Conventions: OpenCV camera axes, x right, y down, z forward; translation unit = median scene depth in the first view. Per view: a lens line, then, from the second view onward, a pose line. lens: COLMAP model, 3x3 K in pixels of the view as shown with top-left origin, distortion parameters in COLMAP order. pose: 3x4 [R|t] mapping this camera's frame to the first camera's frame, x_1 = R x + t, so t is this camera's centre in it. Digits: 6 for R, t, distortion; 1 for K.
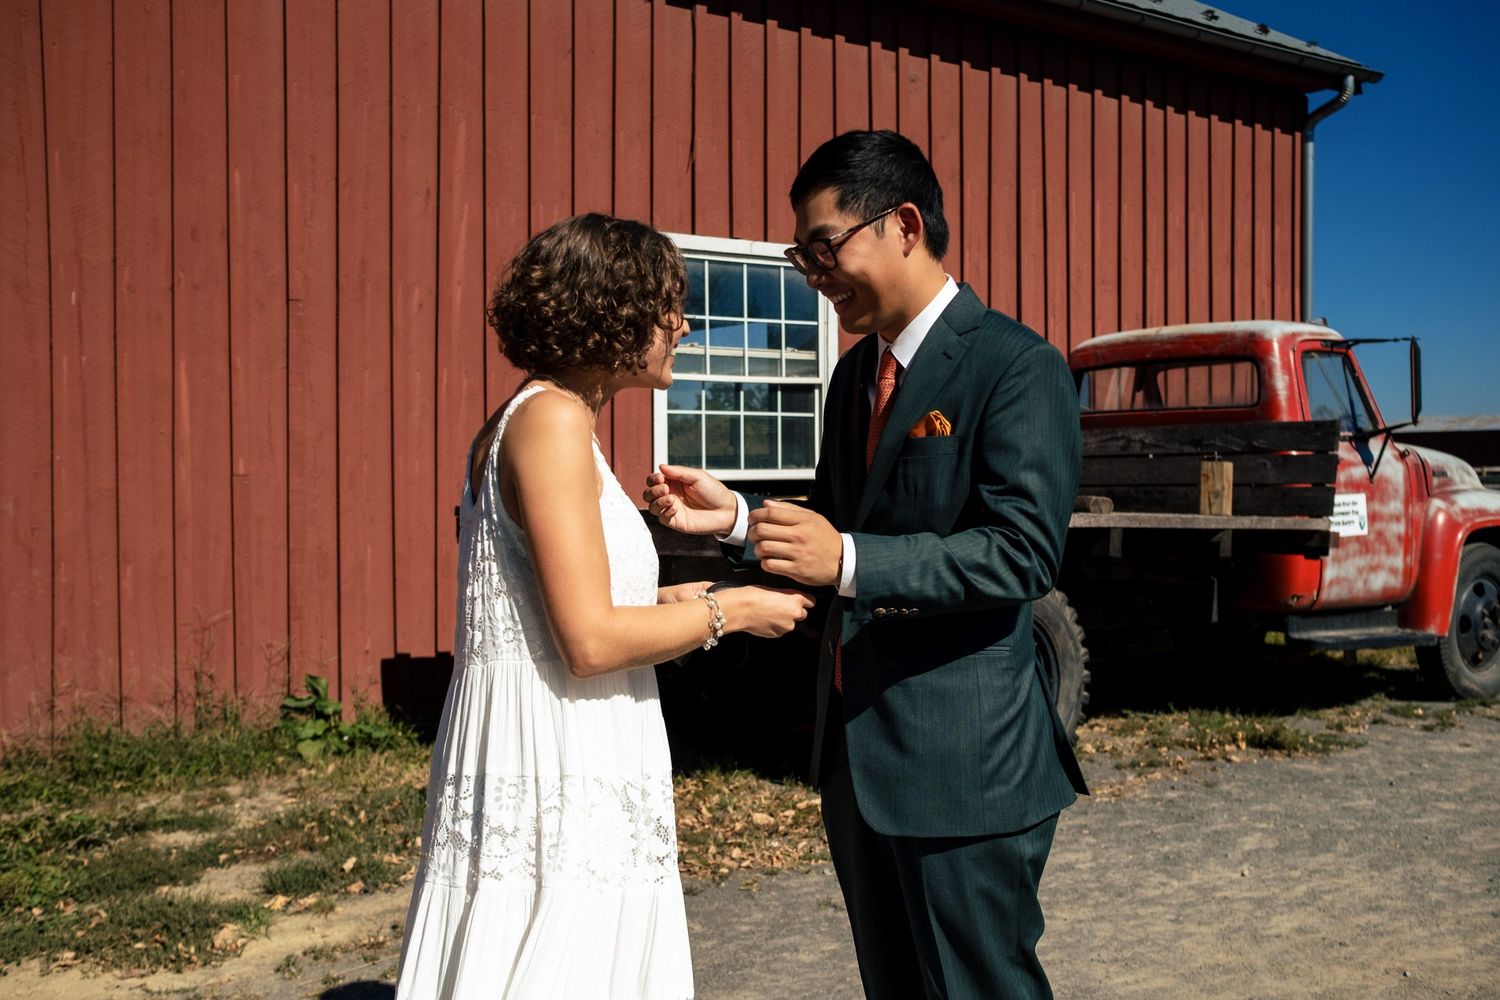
lens RADIAL K [[1505.7, 0, 772.3], [0, 1505.7, 479.3], [0, 0, 1]] dist [-0.082942, 0.178129]
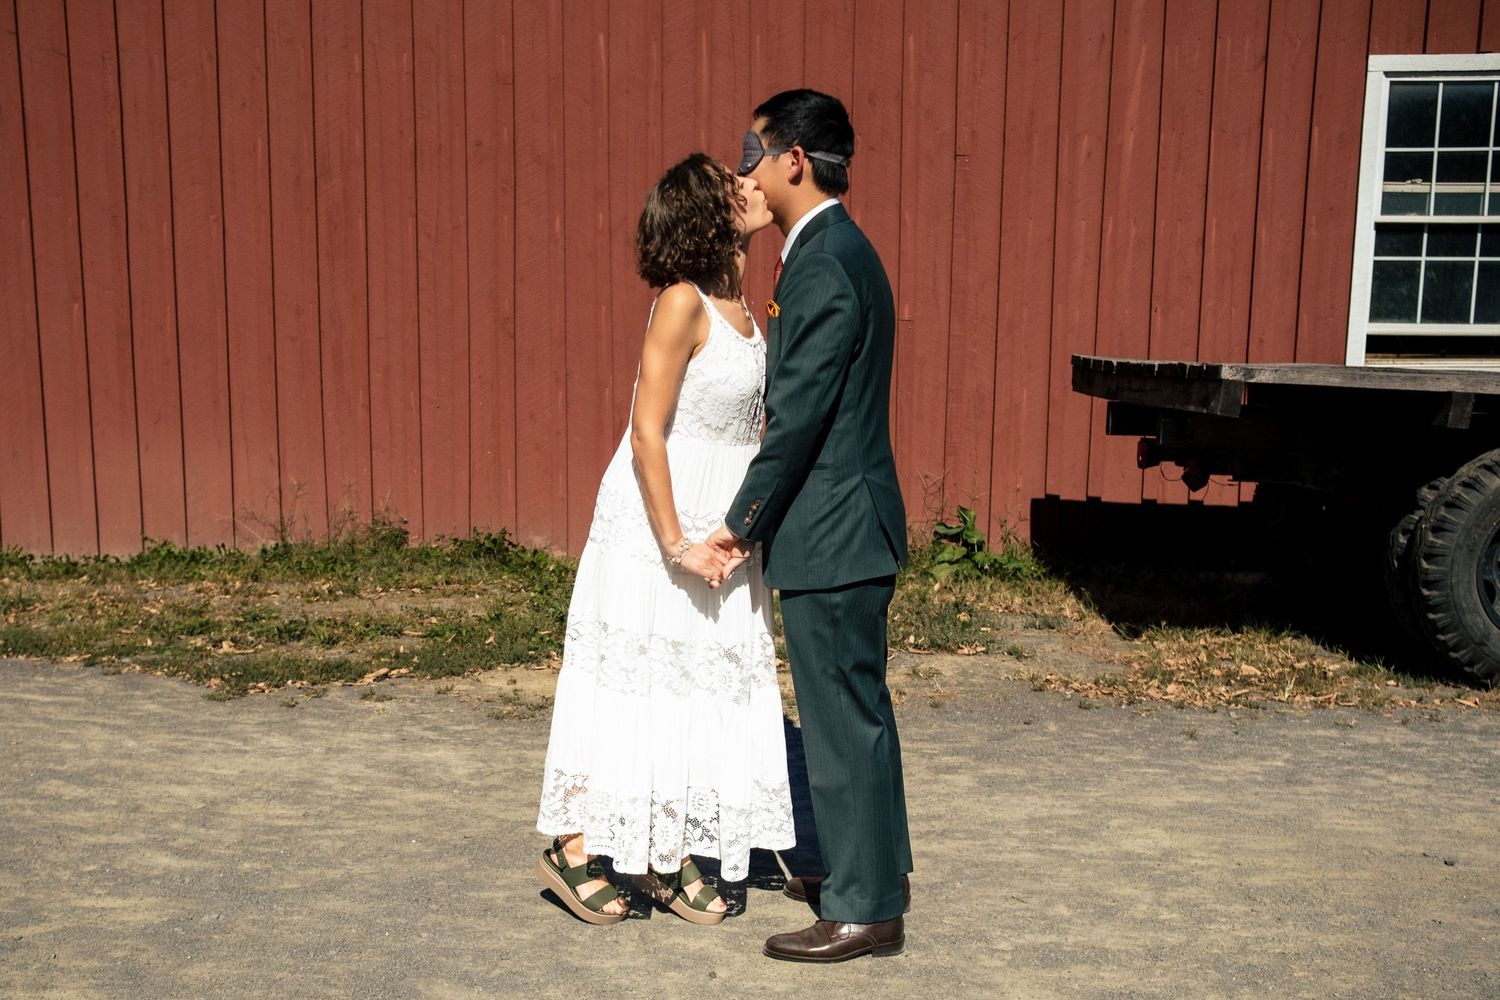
lens RADIAL K [[1665.6, 0, 683.7], [0, 1665.6, 594.5], [0, 0, 1]] dist [-0.082558, 0.177423]
pose [[0.784842, 0.117881, -0.608381, 0.270489], [-0.015623, 0.985193, 0.170738, -0.009621], [0.619499, -0.124498, 0.775062, -0.073407]]
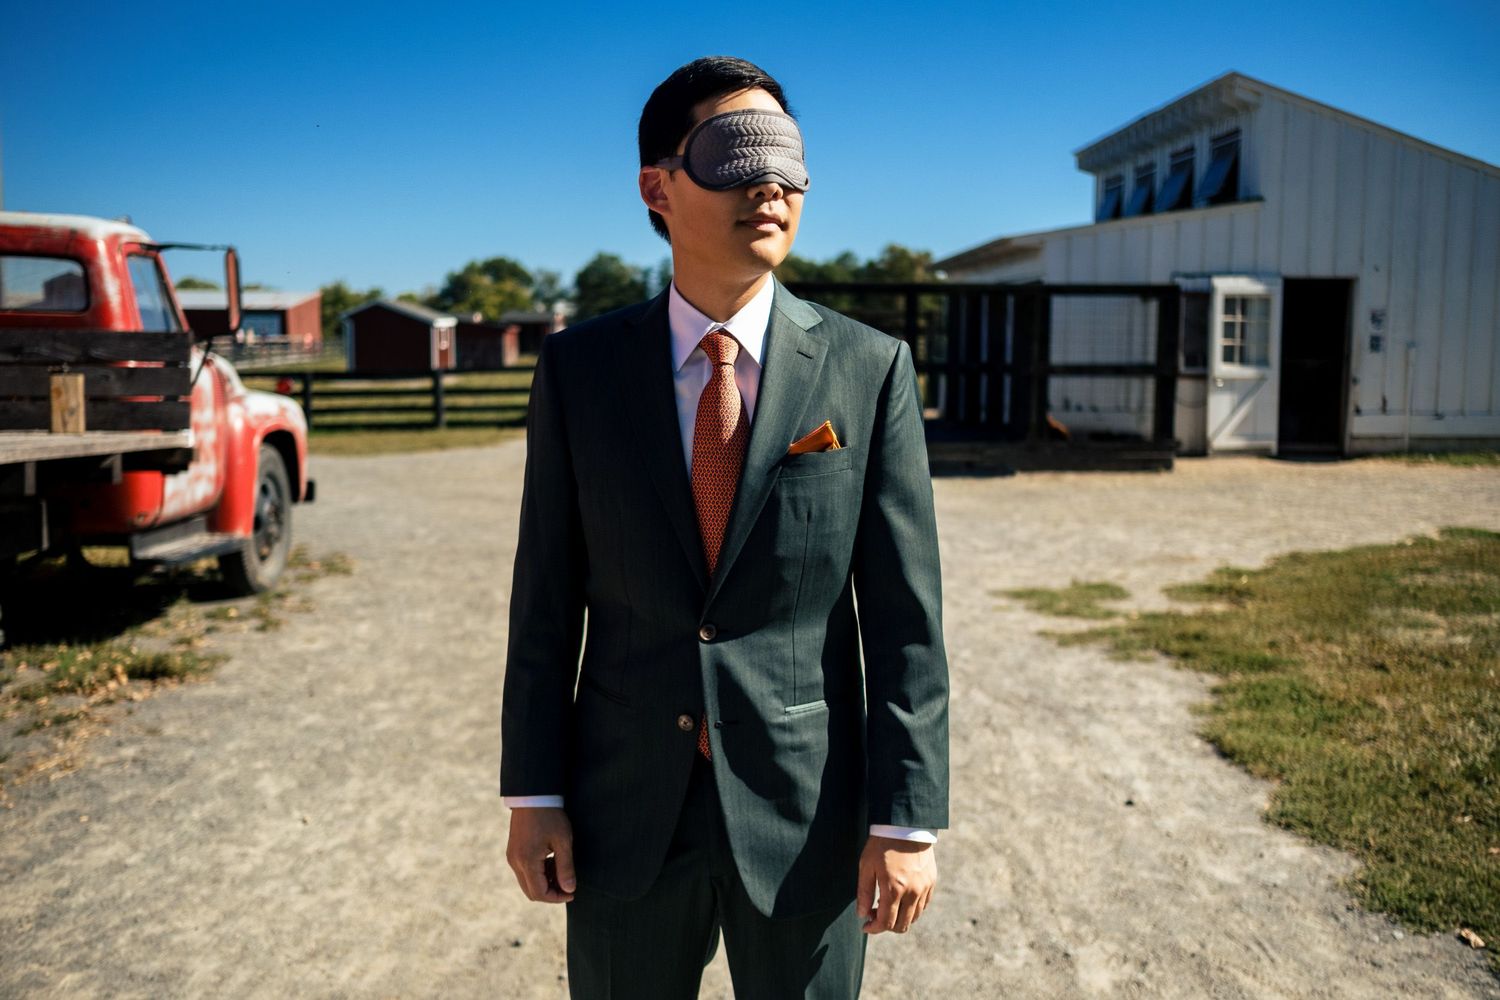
lens RADIAL K [[1420.3, 0, 750.0], [0, 1420.3, 500.0], [0, 0, 1]] dist [-0.082399, 0.185061]
pose [[0.574232, -0.079685, 0.814805, -0.166799], [-0.004477, 0.994931, 0.100455, -0.024090], [-0.818680, -0.061332, 0.570965, 0.174845]]
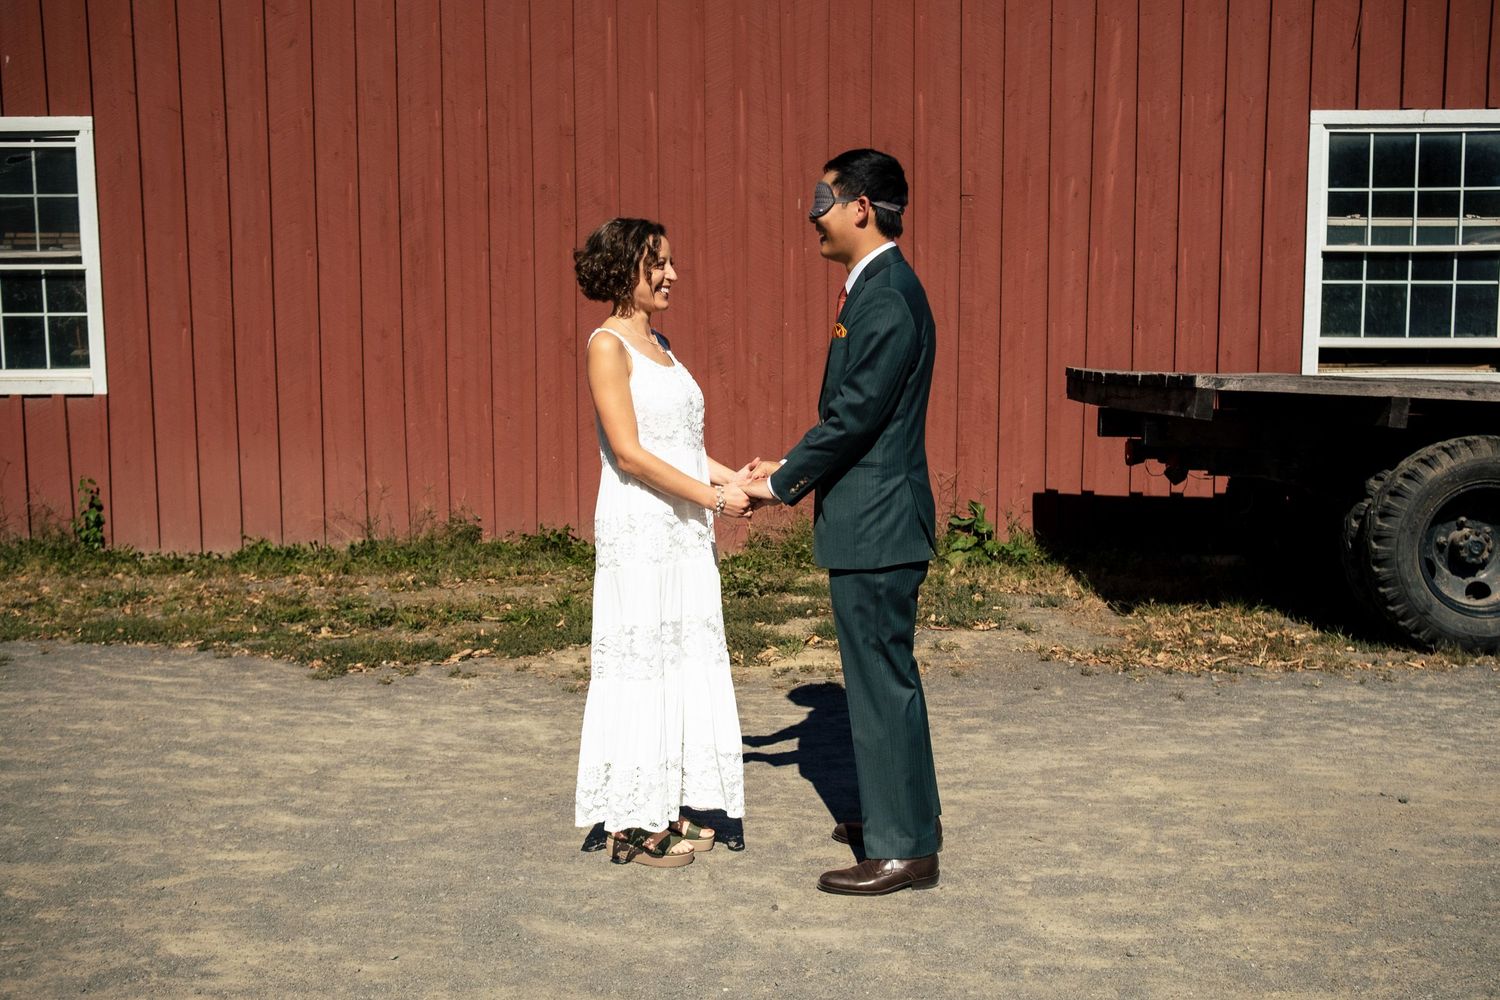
lens RADIAL K [[1505.7, 0, 772.3], [0, 1505.7, 479.3], [0, 0, 1]] dist [-0.082942, 0.178129]
pose [[0.807585, 0.067211, -0.585909, 0.278802], [-0.009021, 0.994776, 0.101679, -0.011726], [0.589682, -0.076829, 0.803973, -0.096742]]
